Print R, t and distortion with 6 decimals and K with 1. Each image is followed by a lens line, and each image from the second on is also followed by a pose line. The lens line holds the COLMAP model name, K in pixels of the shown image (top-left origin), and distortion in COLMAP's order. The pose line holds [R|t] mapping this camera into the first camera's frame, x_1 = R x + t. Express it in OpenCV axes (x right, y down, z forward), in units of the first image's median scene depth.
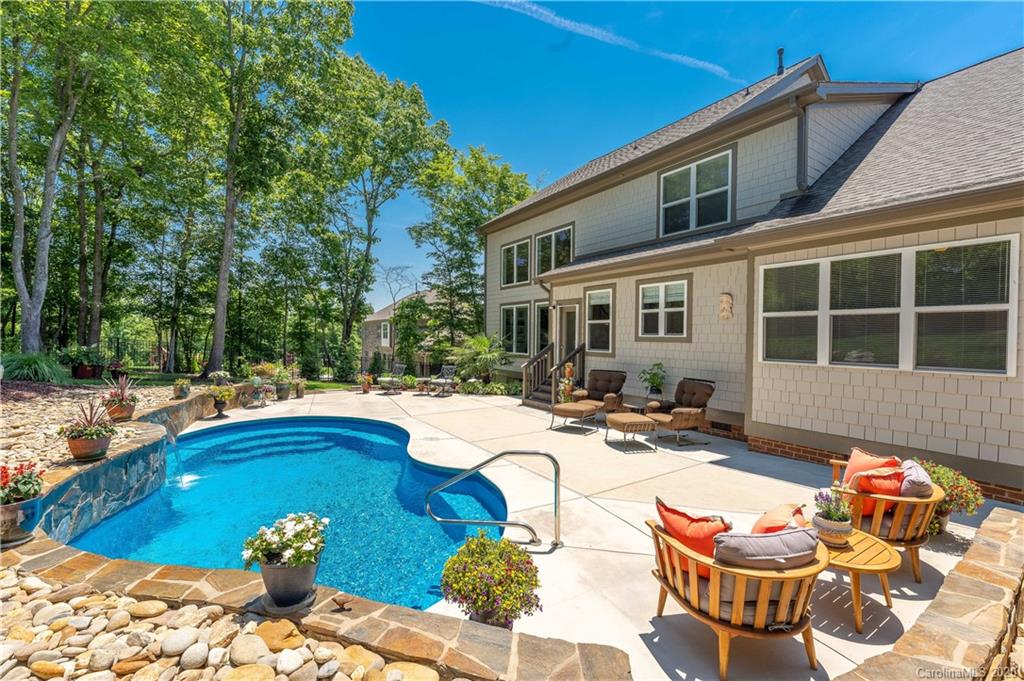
lens RADIAL K [[427.0, 0, 512.0], [0, 427.0, 340.5], [0, 0, 1]] dist [-0.001278, -0.000106]
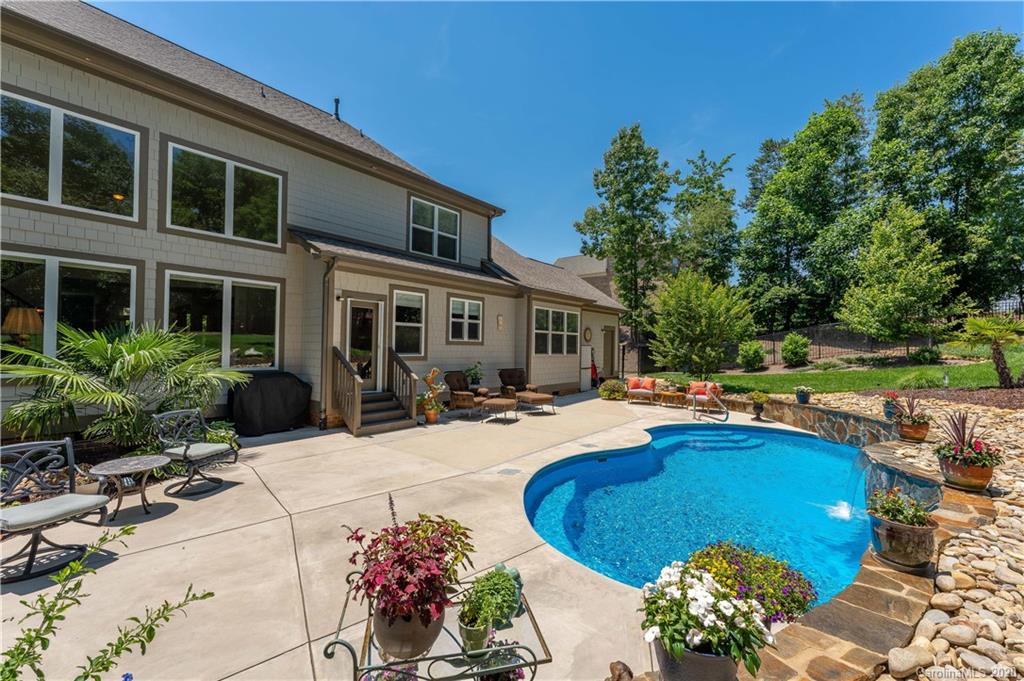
lens RADIAL K [[412.1, 0, 512.0], [0, 412.1, 340.5], [0, 0, 1]] dist [0.001445, 0.000293]
pose [[-0.292918, 0.002036, 0.956135, -0.838225], [-0.006547, 0.999970, -0.004135, -0.005980], [-0.956115, -0.007471, -0.292896, 1.164737]]
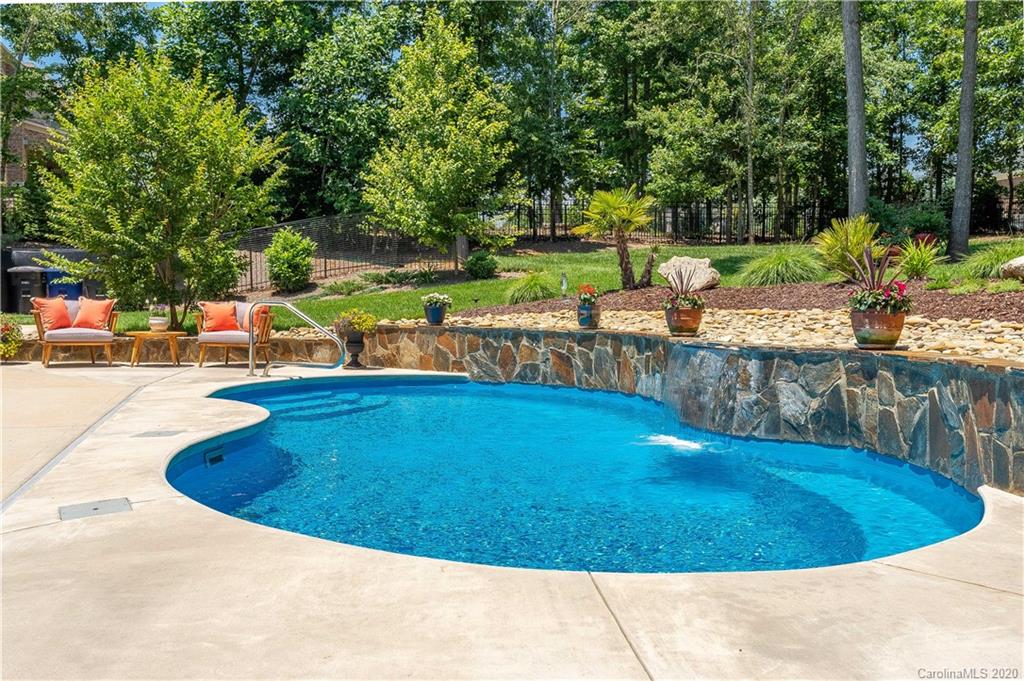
lens RADIAL K [[906.2, 0, 512.0], [0, 906.2, 340.5], [0, 0, 1]] dist [-0.009638, 0.000395]
pose [[-0.955915, -0.028261, 0.292279, -0.545091], [-0.012625, 0.998393, 0.055246, 0.087697], [-0.293371, 0.049120, -0.954736, 1.300519]]
